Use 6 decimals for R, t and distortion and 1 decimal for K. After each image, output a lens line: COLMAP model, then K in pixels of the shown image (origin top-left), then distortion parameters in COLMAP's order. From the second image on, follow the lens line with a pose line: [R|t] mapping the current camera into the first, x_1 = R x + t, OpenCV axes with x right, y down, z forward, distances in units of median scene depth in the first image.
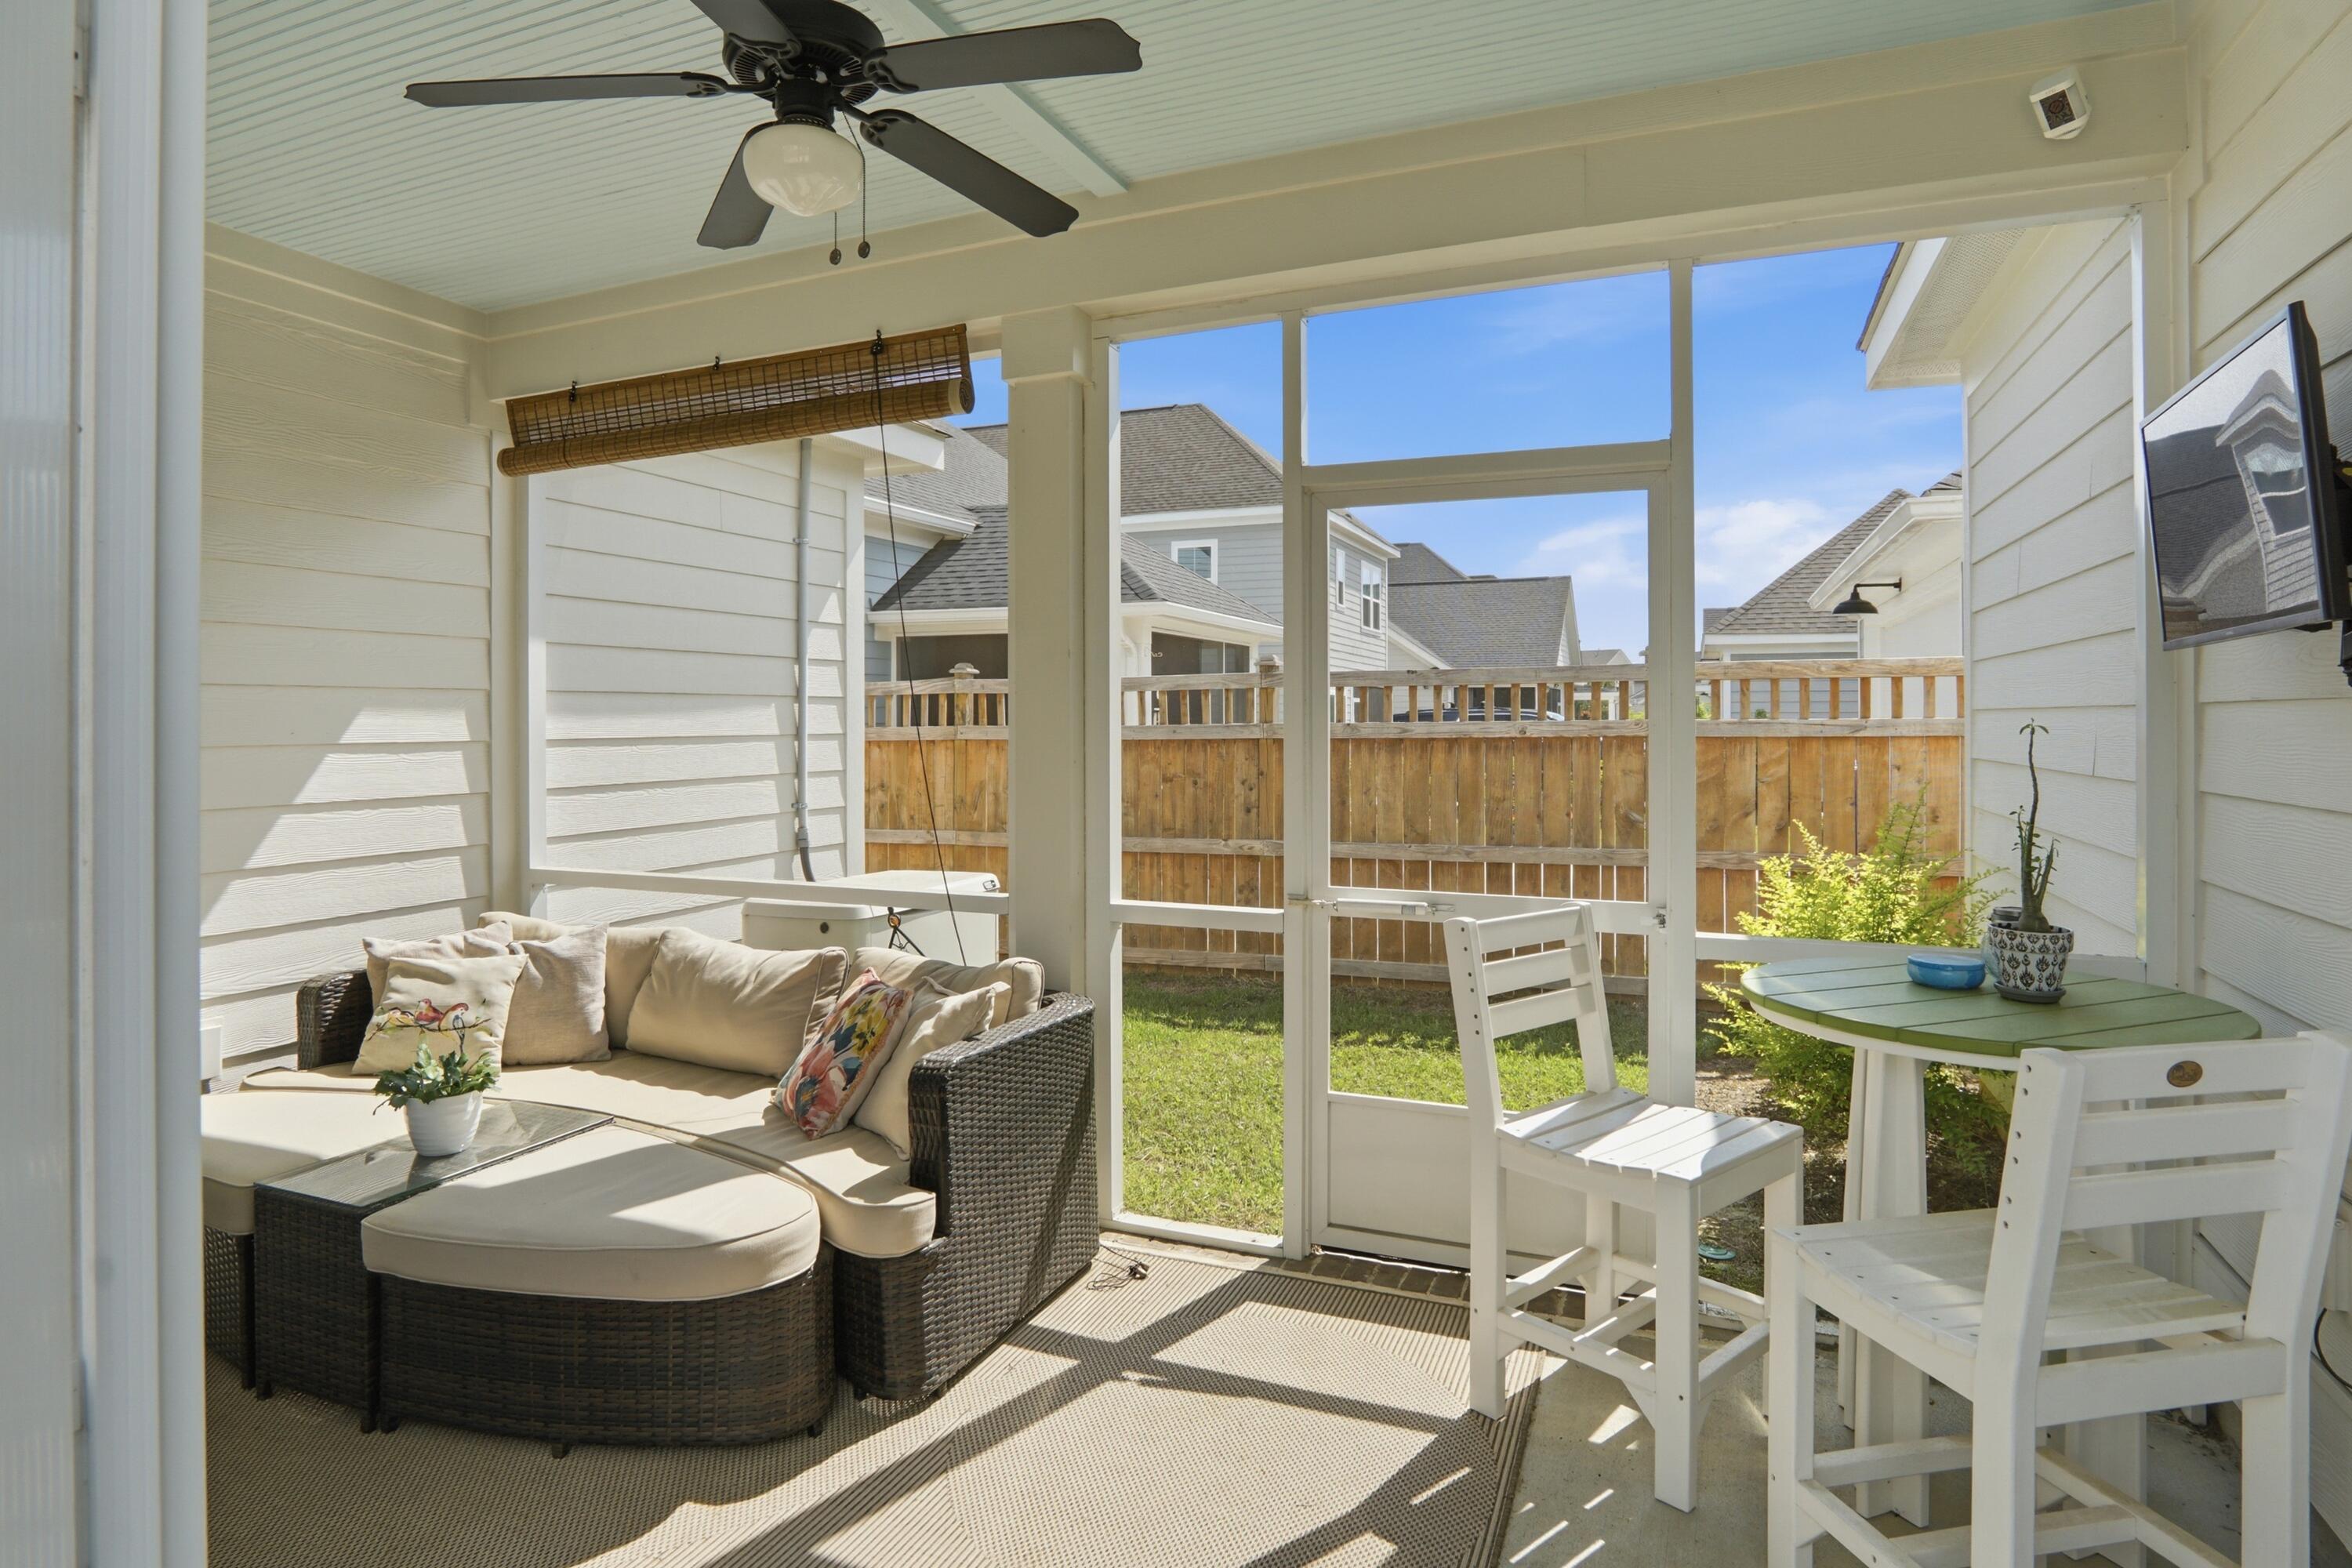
lens RADIAL K [[1287.5, 0, 1170.6], [0, 1287.5, 713.0], [0, 0, 1]] dist [-0.026609, -0.000336]
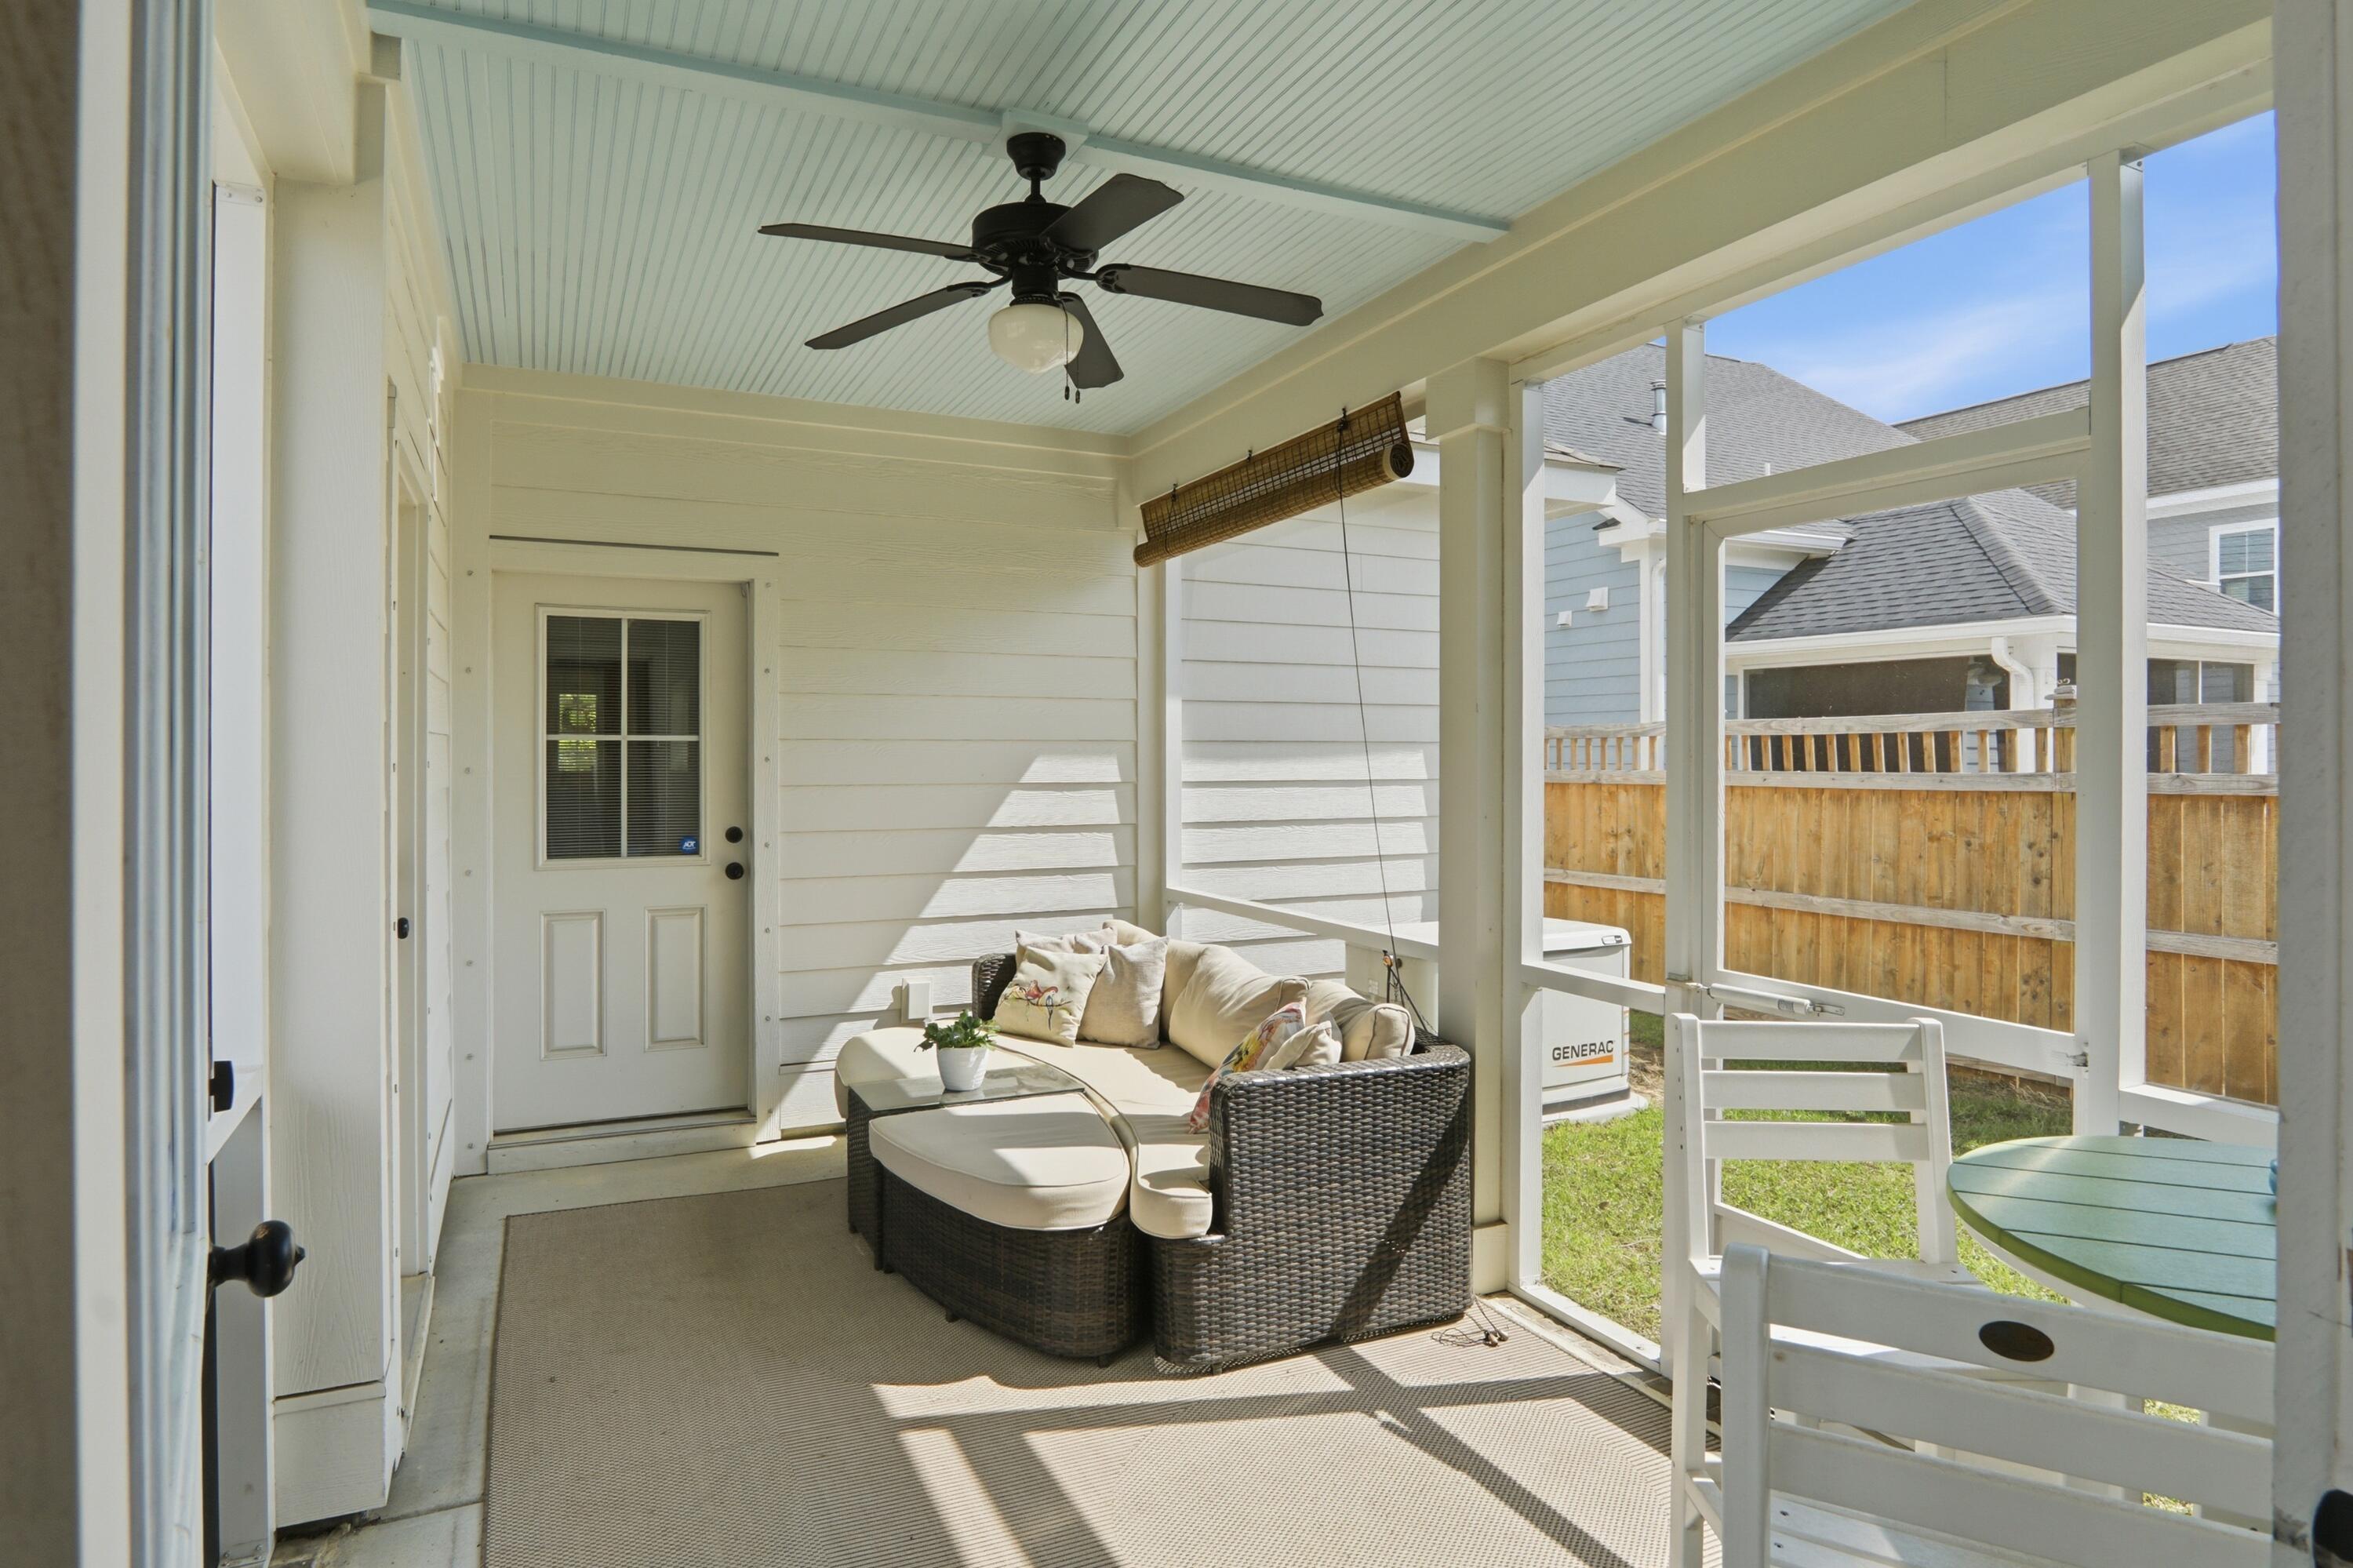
lens RADIAL K [[1334.9, 0, 1179.2], [0, 1334.9, 754.9], [0, 0, 1]] dist [-0.024372, -0.000236]
pose [[0.748669, 0.005284, -0.662923, 0.410344], [-0.001109, 0.999977, 0.006718, -0.015387], [0.662943, -0.004294, 0.748658, 0.071537]]
